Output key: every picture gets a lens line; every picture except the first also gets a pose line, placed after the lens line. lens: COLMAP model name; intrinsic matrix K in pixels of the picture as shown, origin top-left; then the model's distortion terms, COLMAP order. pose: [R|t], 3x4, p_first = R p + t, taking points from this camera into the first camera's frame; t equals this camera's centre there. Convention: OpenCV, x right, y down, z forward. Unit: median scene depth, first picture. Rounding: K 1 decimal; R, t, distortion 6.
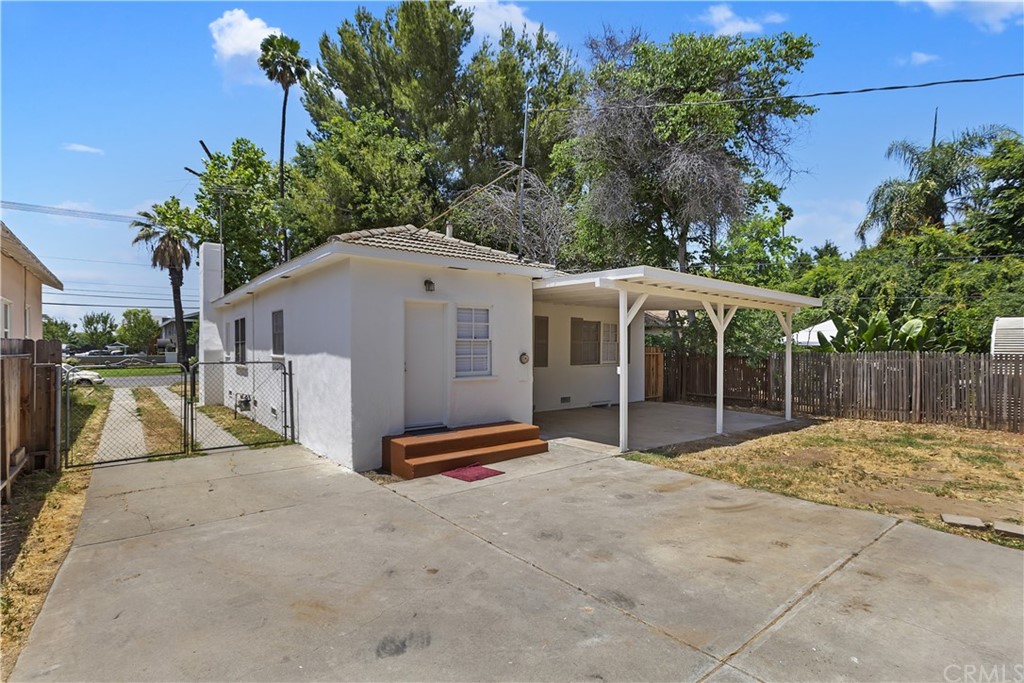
lens RADIAL K [[467.3, 0, 508.1], [0, 467.3, 336.4], [0, 0, 1]] dist [0.004962, 0.000040]
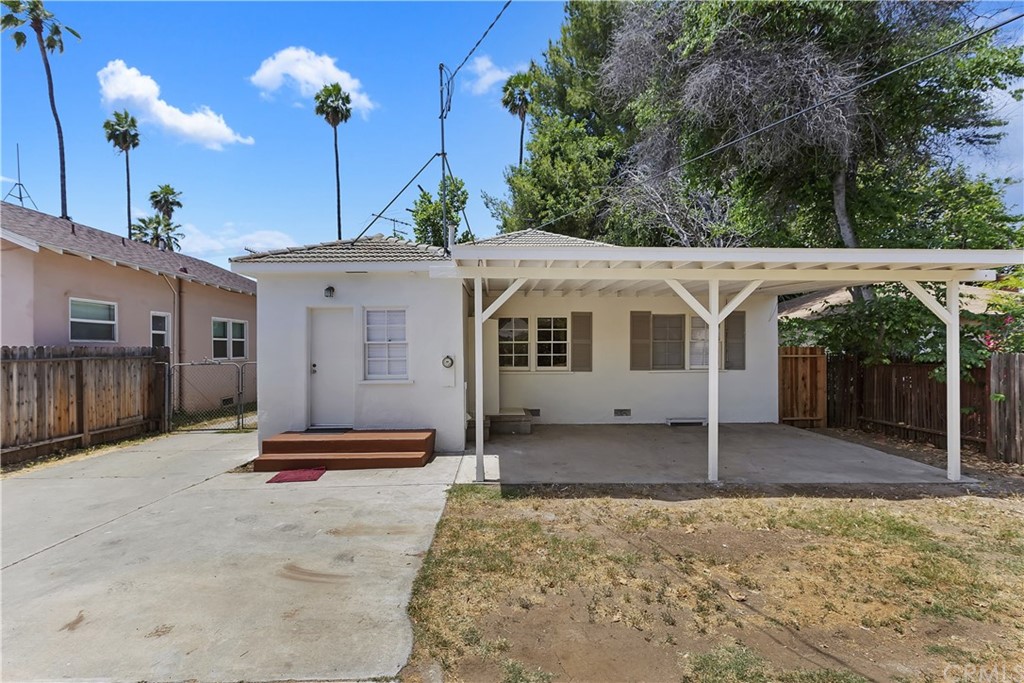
lens RADIAL K [[459.4, 0, 515.5], [0, 459.4, 346.8], [0, 0, 1]] dist [-0.003498, -0.001028]
pose [[0.815212, -0.007876, -0.579109, 1.040879], [0.020390, 0.999678, 0.015107, 0.009306], [0.578804, -0.024124, 0.815110, 0.552628]]
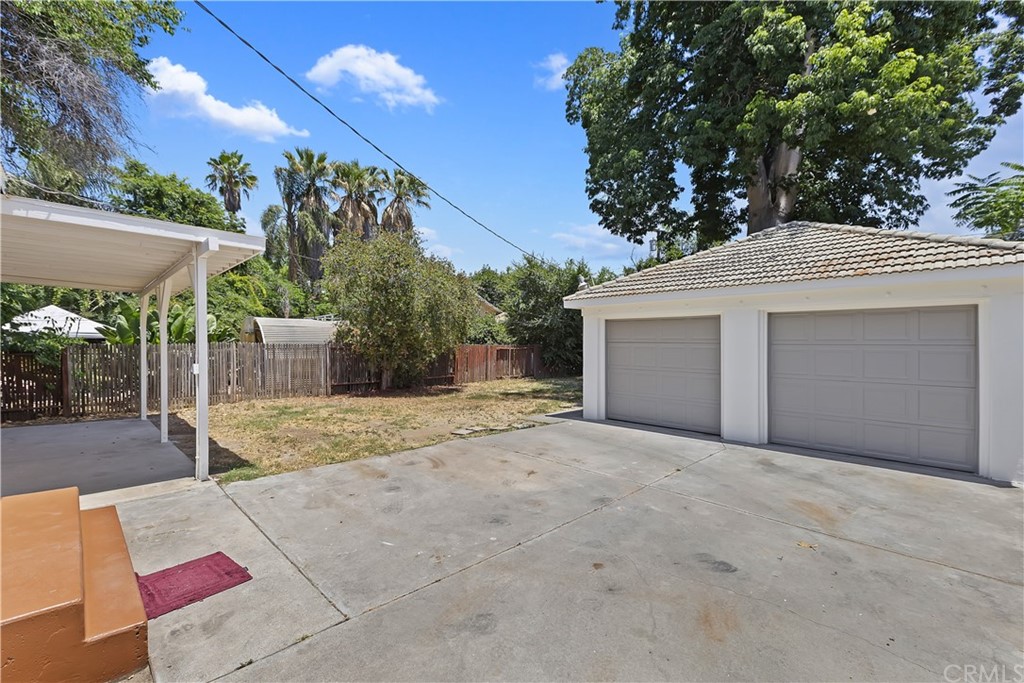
lens RADIAL K [[467.3, 0, 508.1], [0, 467.3, 336.4], [0, 0, 1]] dist [0.004962, 0.000040]
pose [[-0.093573, 0.011284, 0.995549, -0.716086], [-0.025616, 0.999577, -0.013737, 0.033471], [-0.995283, -0.026787, -0.093244, 0.836170]]
